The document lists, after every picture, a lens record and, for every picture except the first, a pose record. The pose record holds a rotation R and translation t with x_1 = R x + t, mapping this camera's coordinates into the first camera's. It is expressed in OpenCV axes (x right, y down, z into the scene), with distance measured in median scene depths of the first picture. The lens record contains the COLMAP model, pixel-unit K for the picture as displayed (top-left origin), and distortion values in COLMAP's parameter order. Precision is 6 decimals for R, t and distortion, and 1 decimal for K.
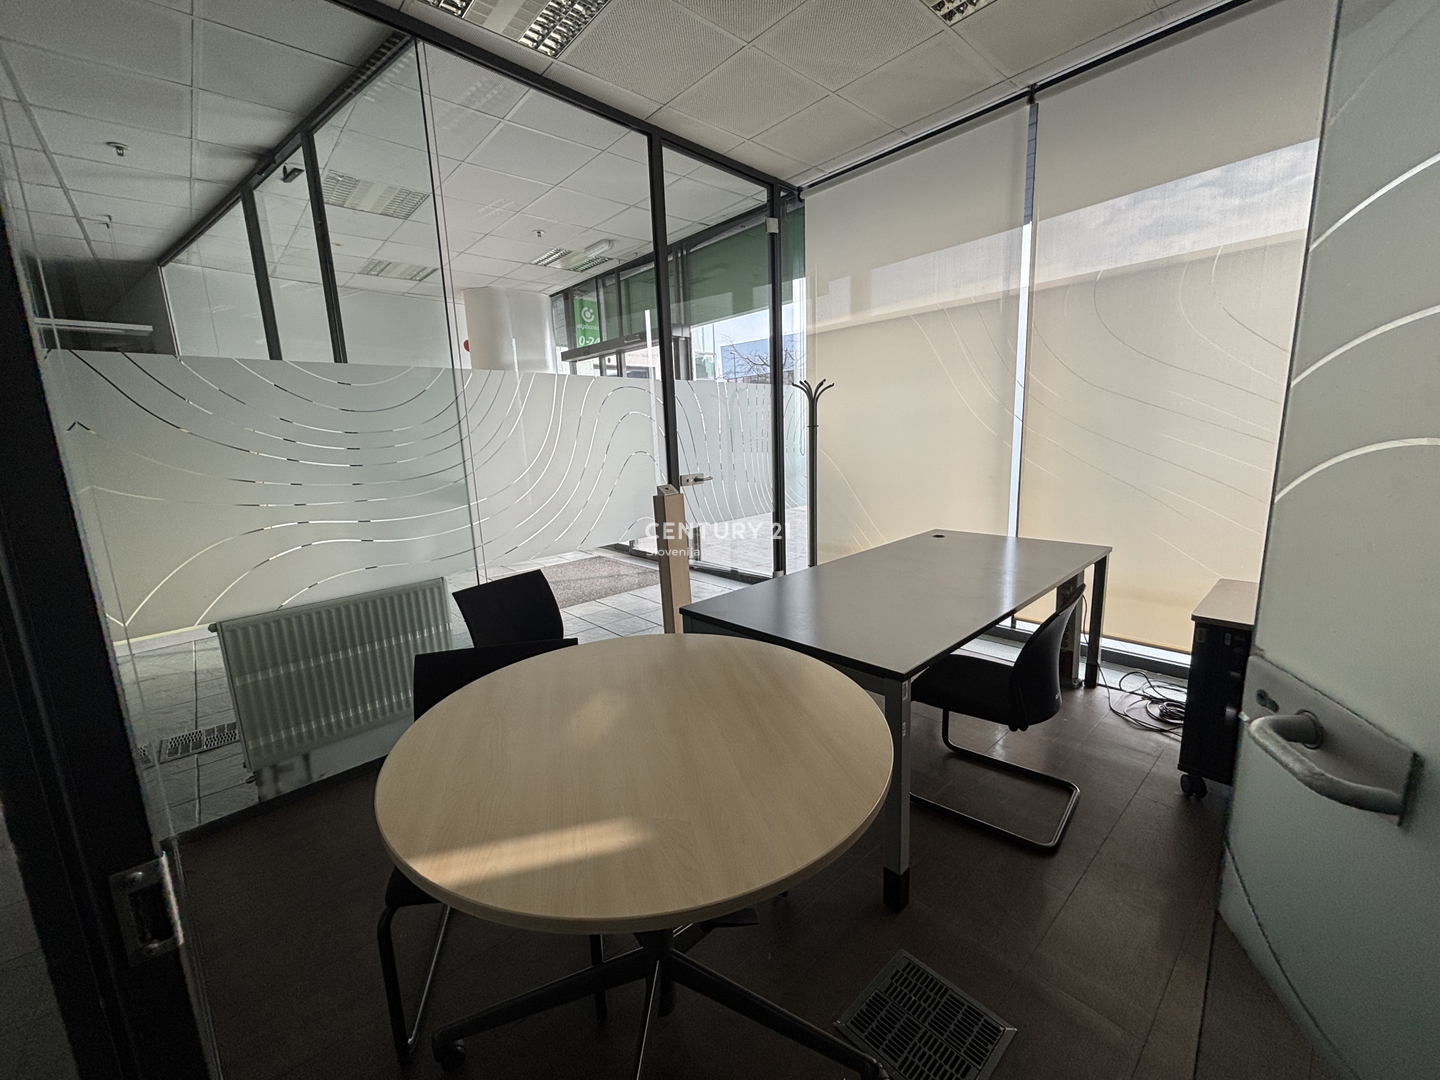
lens RADIAL K [[583.9, 0, 716.6], [0, 583.9, 539.7], [0, 0, 1]] dist [0.001599, 0.000631]
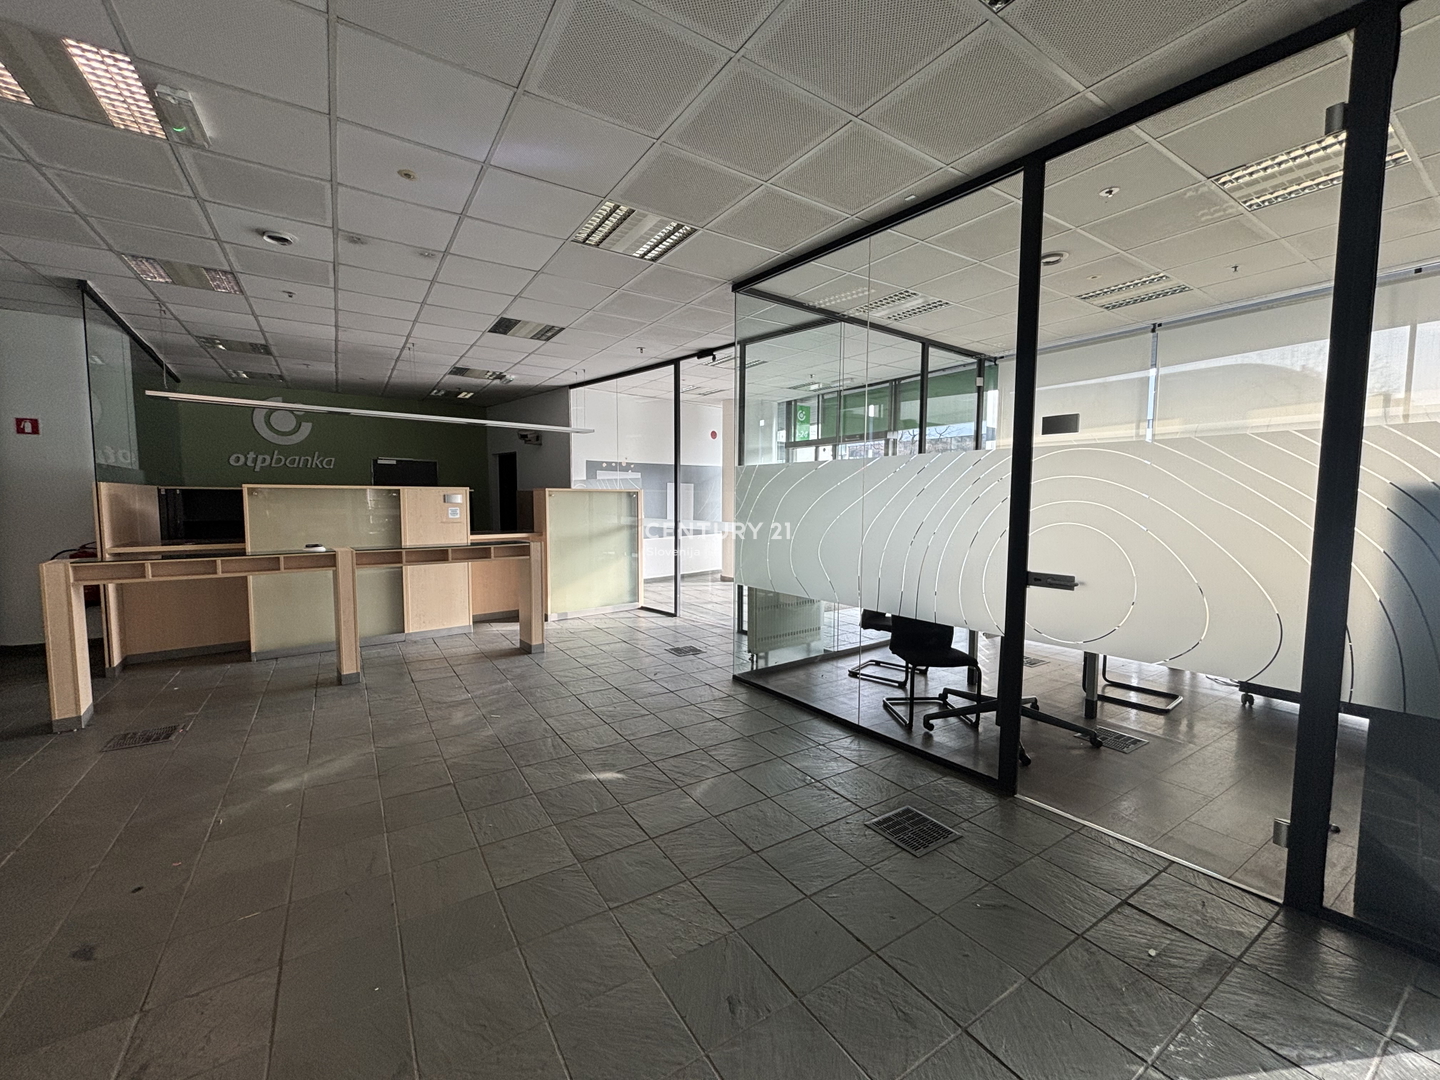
lens RADIAL K [[583.9, 0, 716.6], [0, 583.9, 539.7], [0, 0, 1]] dist [0.001599, 0.000631]
pose [[0.986932, 0.055821, -0.151160, -0.373029], [-0.071559, 0.992335, -0.100755, 0.121385], [0.144377, 0.110255, 0.983361, -0.688740]]
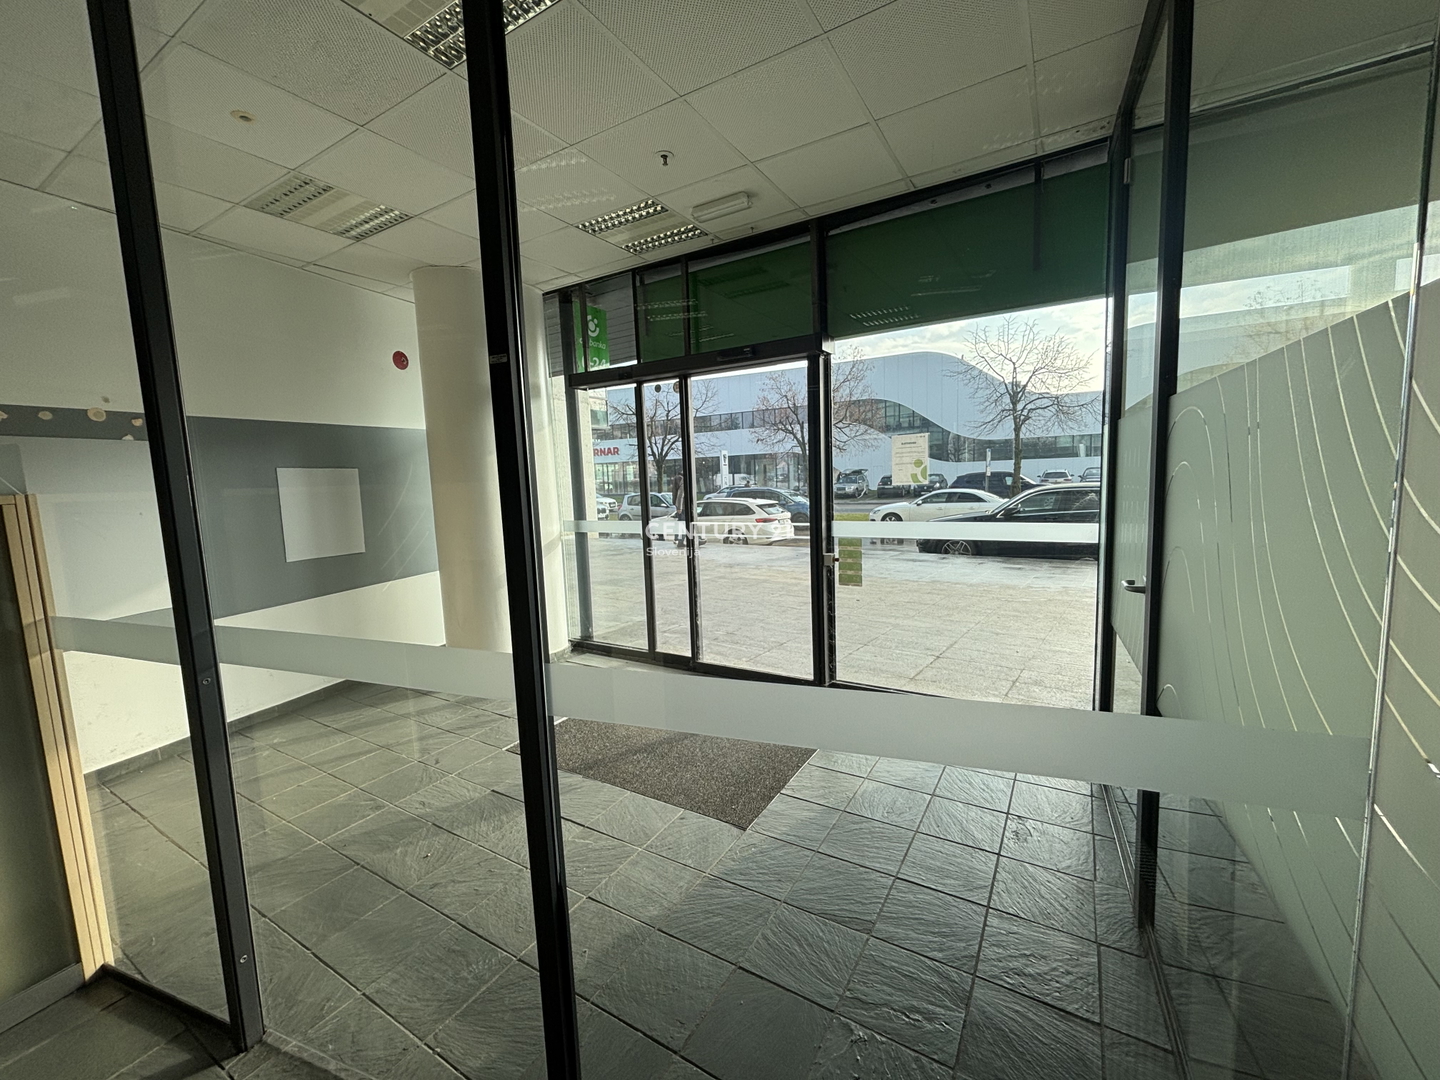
lens RADIAL K [[583.9, 0, 716.6], [0, 583.9, 539.7], [0, 0, 1]] dist [0.001599, 0.000631]
pose [[0.959648, -0.029430, 0.279660, -0.537855], [0.052631, 0.995732, -0.075817, -0.128803], [-0.276235, 0.087476, 0.957101, 0.588026]]
